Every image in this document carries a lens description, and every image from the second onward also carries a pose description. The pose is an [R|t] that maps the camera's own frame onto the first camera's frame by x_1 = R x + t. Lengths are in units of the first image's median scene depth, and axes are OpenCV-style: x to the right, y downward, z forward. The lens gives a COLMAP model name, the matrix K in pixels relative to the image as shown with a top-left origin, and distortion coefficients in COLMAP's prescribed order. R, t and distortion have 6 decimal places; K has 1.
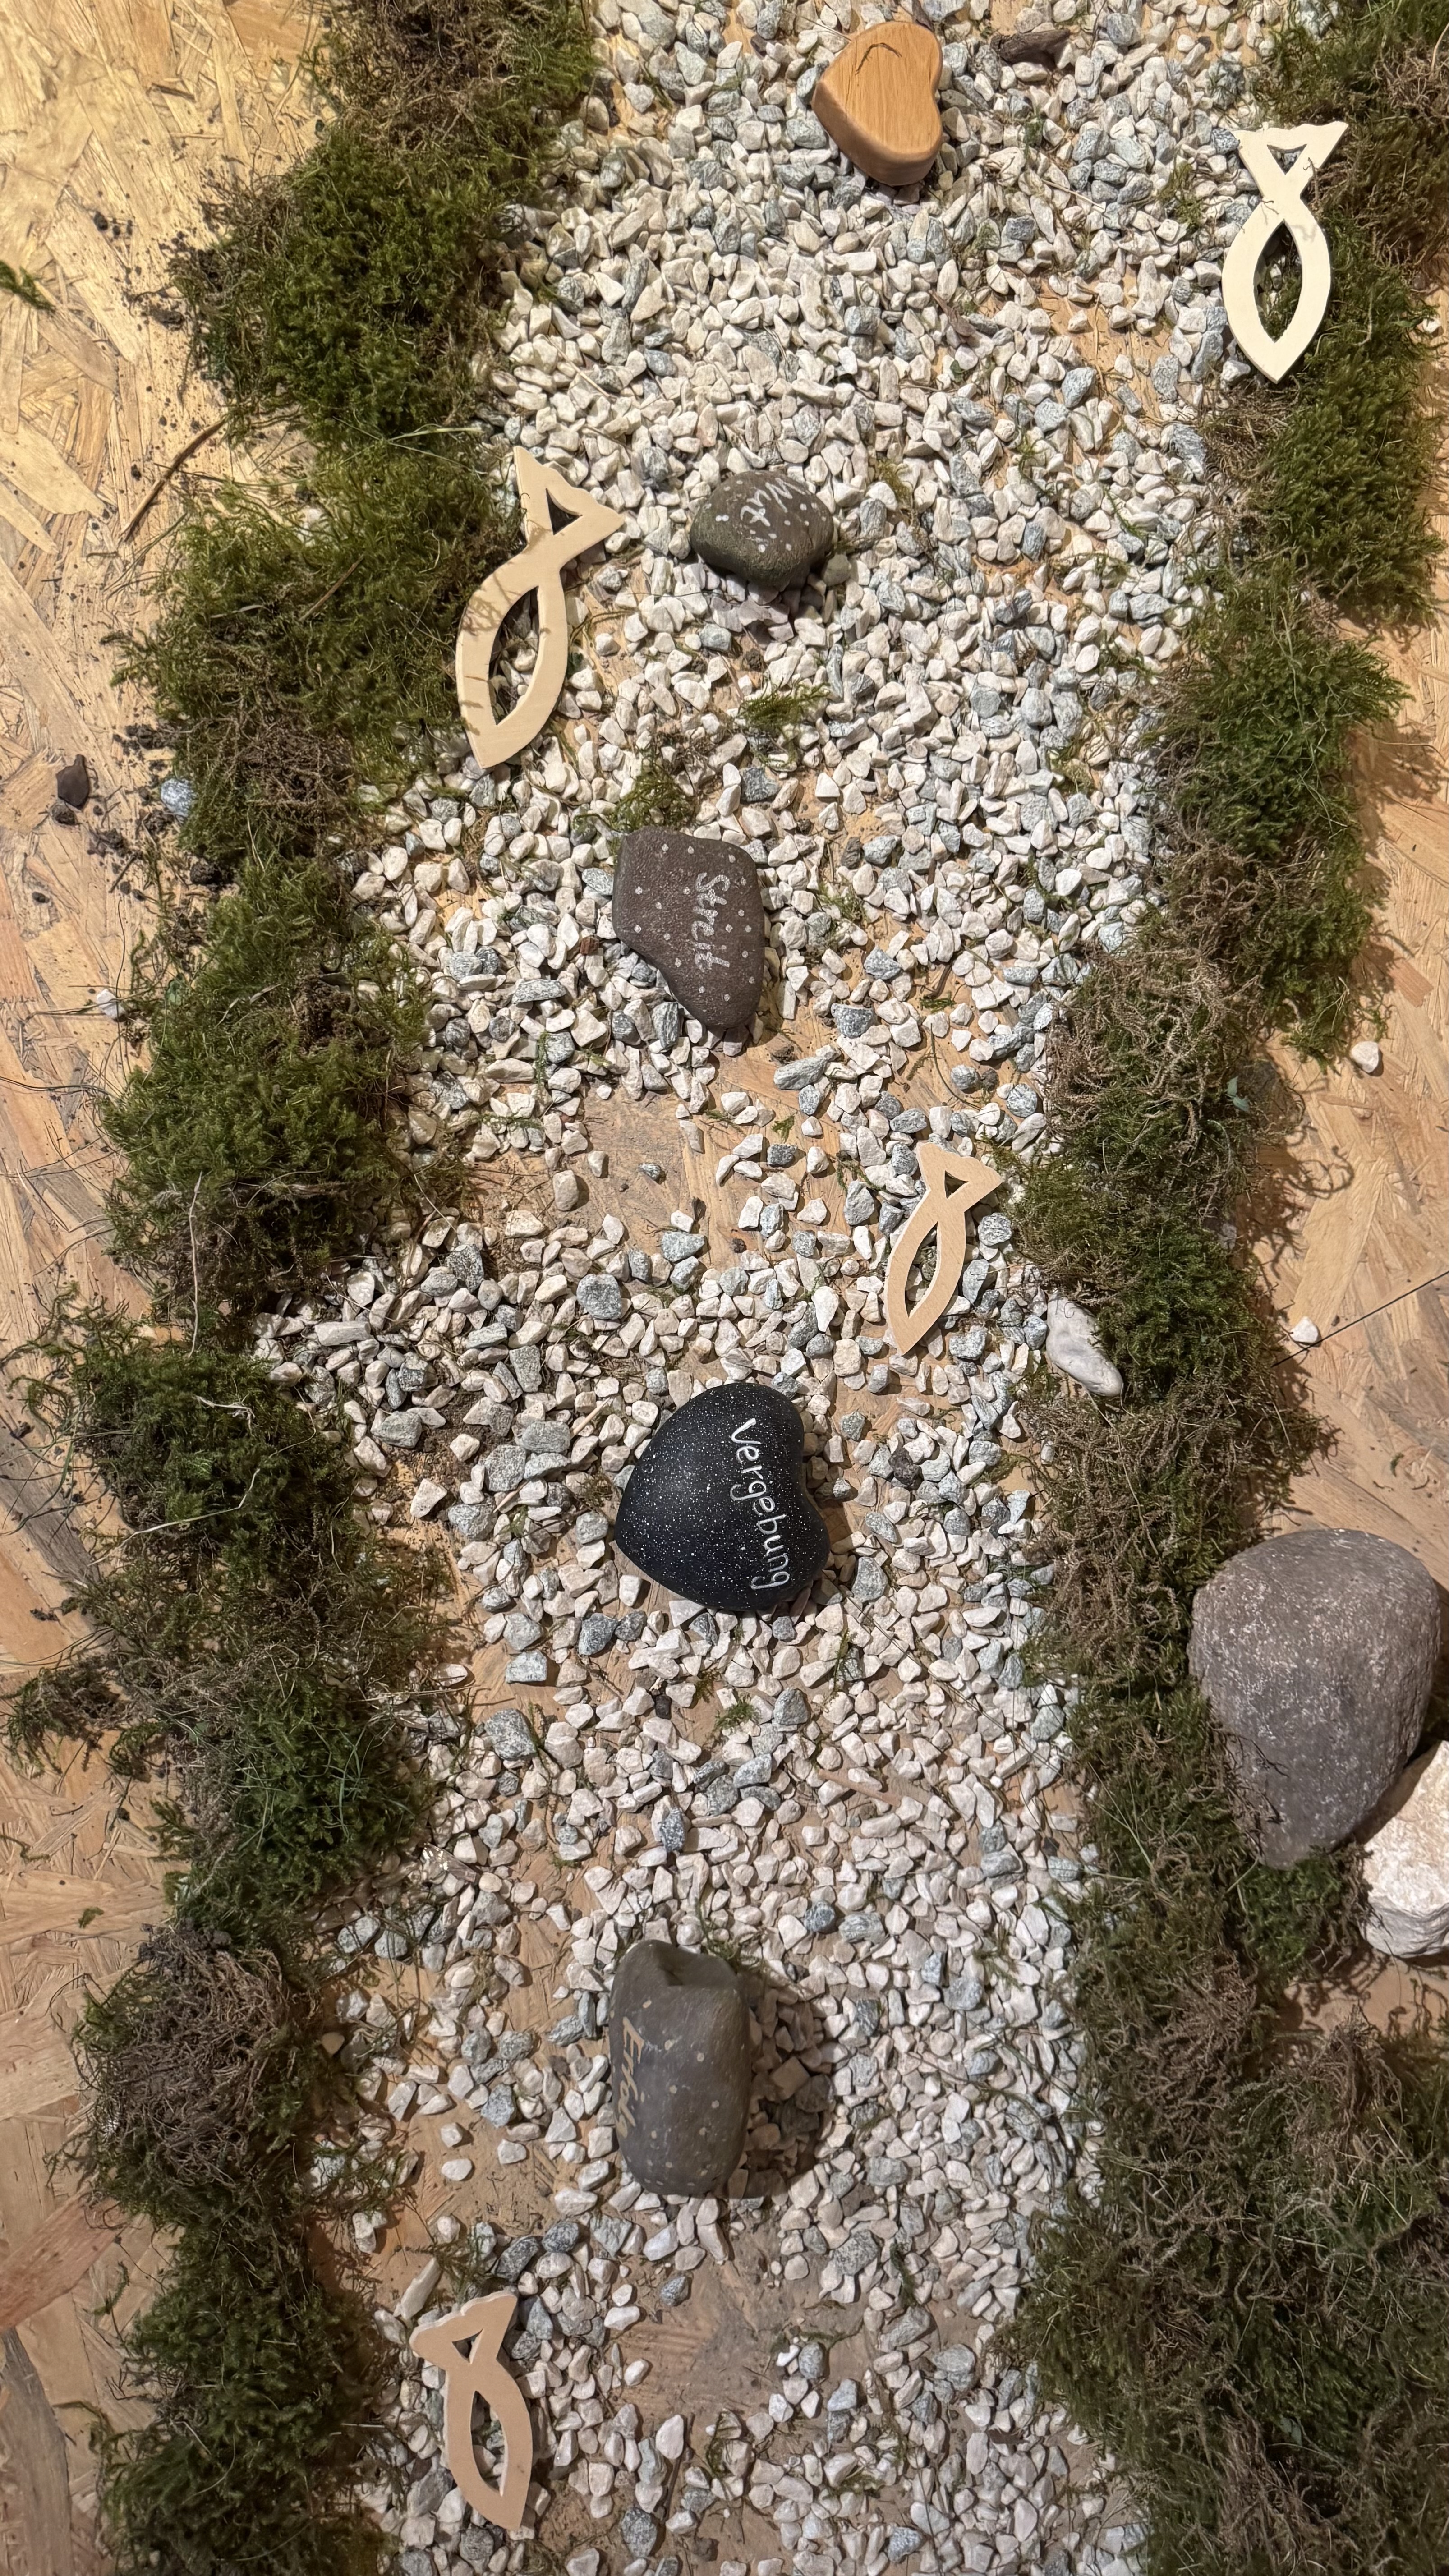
lens RADIAL K [[1860.9, 0, 724.5], [0, 1860.9, 1288.0], [0, 0, 1]] dist [0.002382, -0.005347]
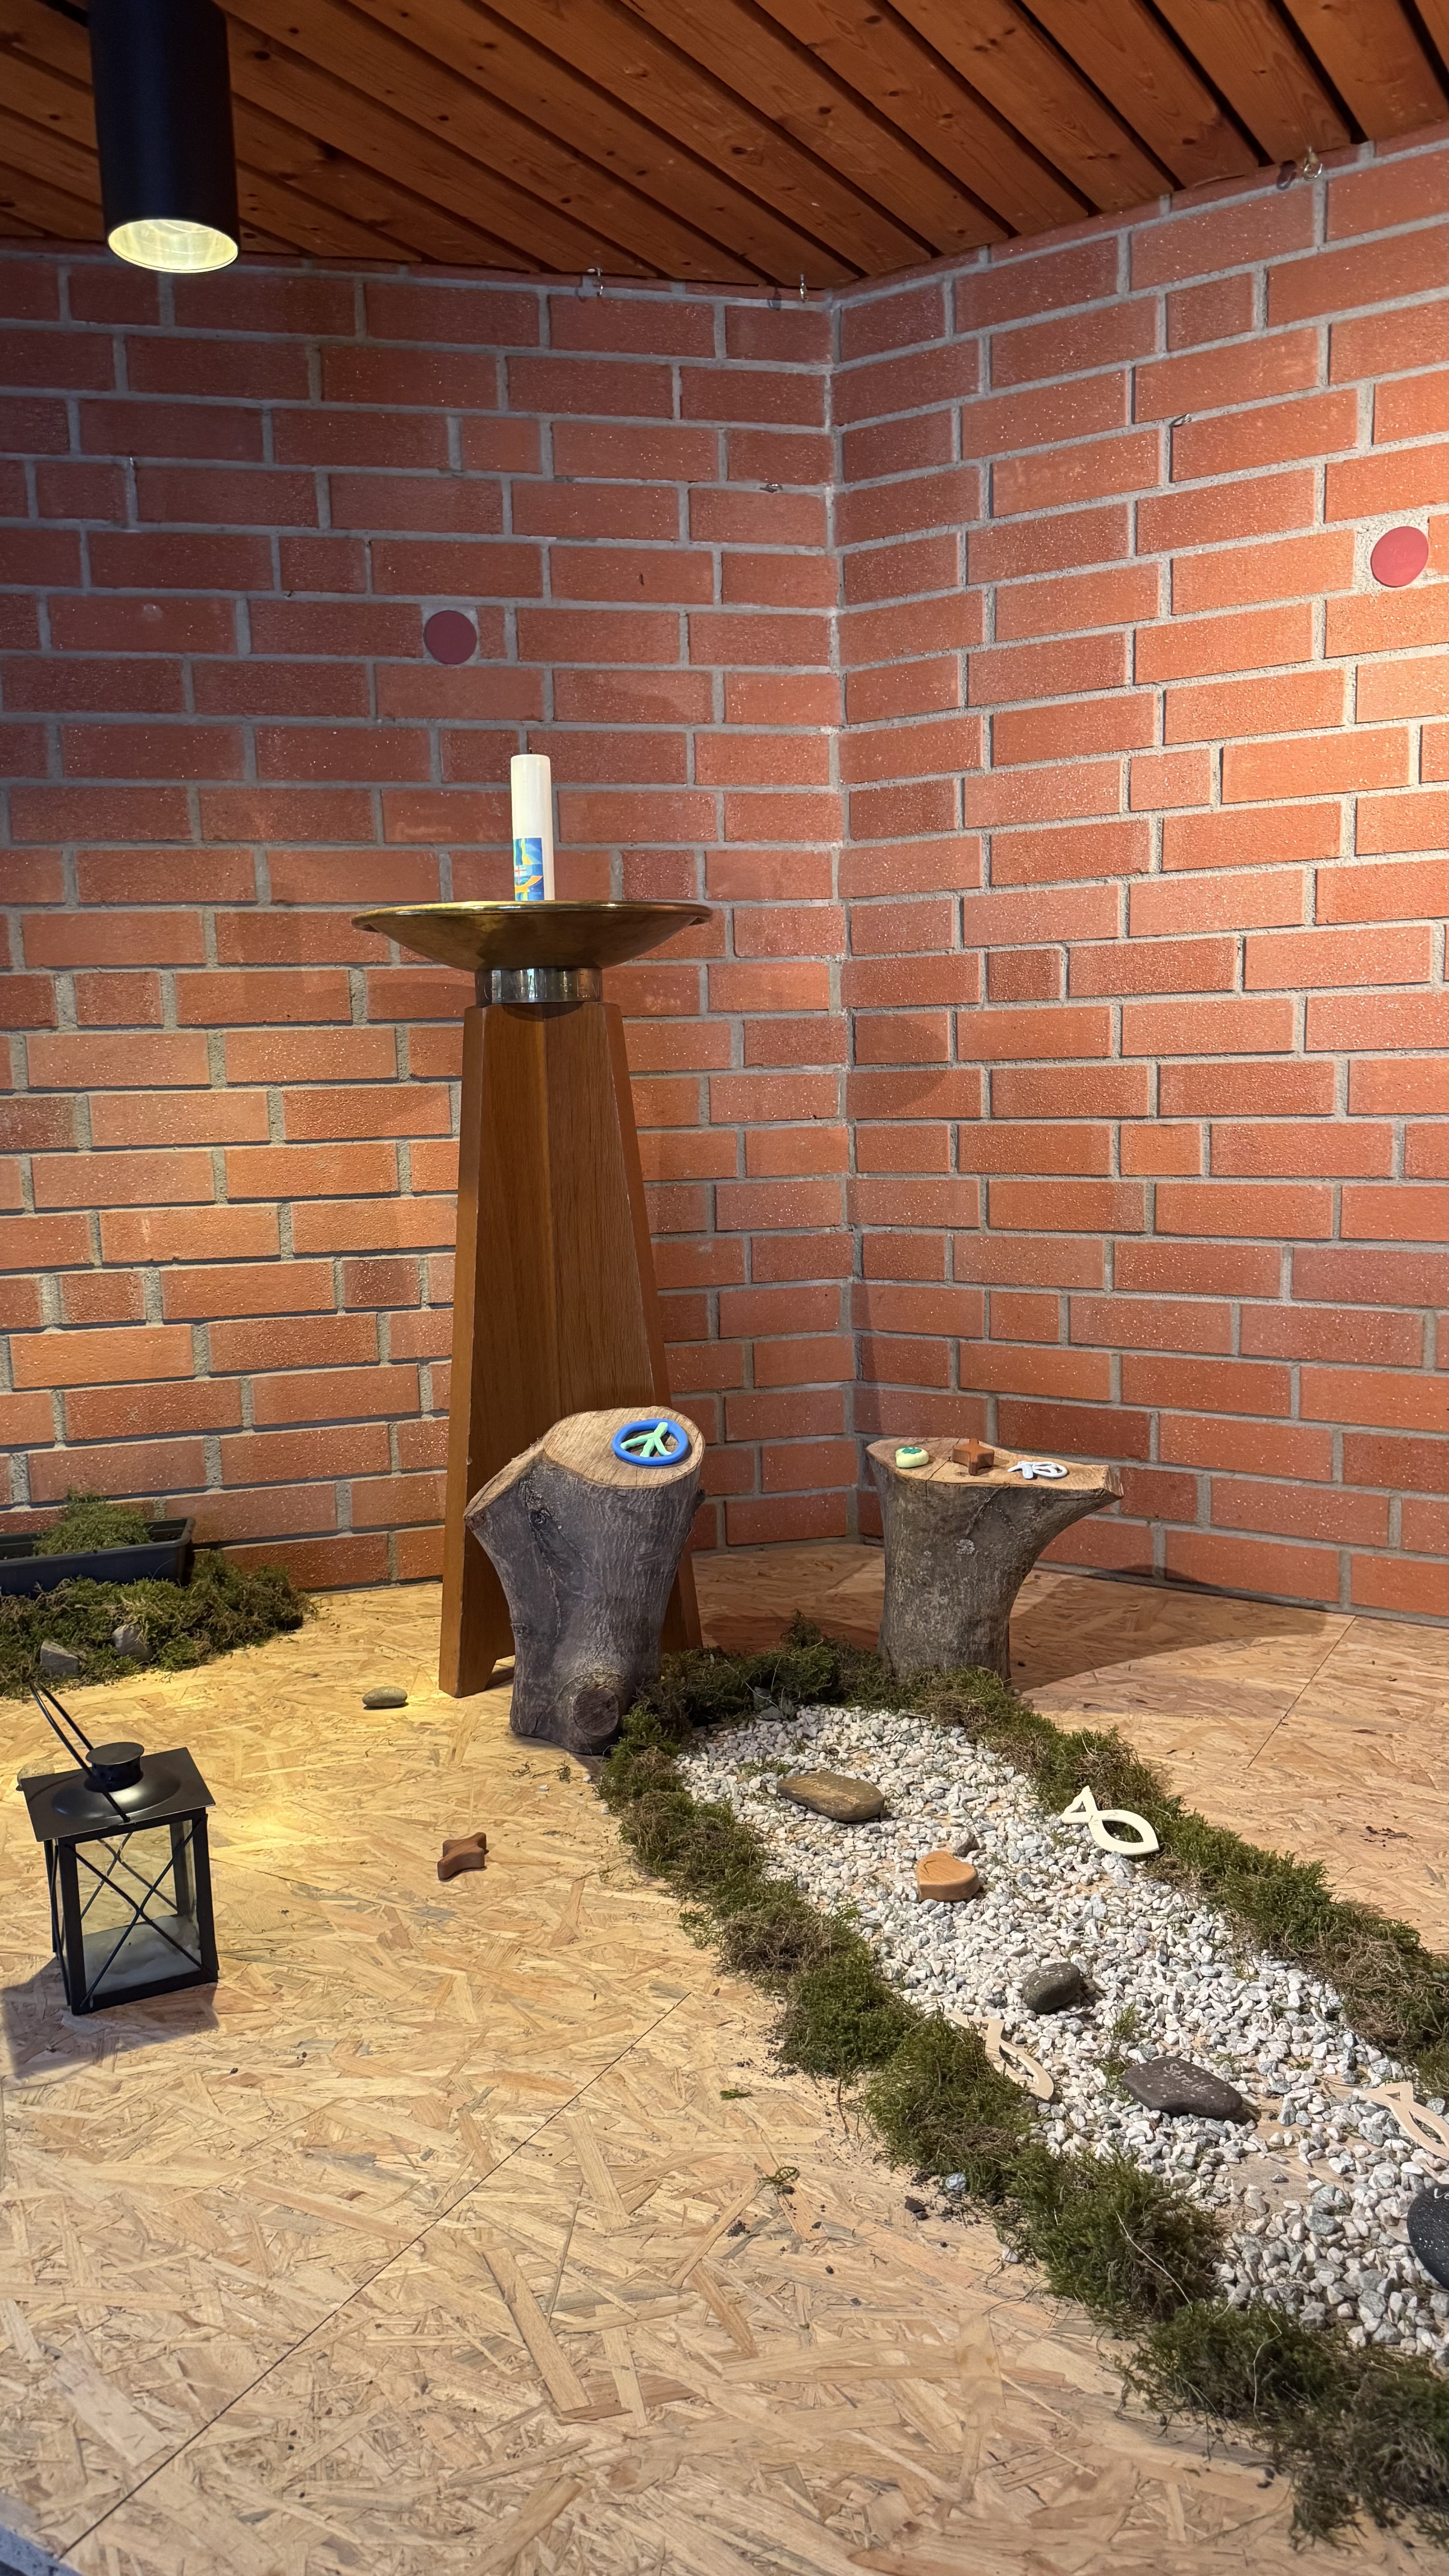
lens RADIAL K [[1860.9, 0, 724.5], [0, 1860.9, 1288.0], [0, 0, 1]] dist [0.002382, -0.005347]
pose [[0.757428, -0.435755, 0.486230, -0.936986], [0.593512, 0.149147, -0.790885, 0.902072], [0.272113, 0.887622, 0.371594, -0.539886]]
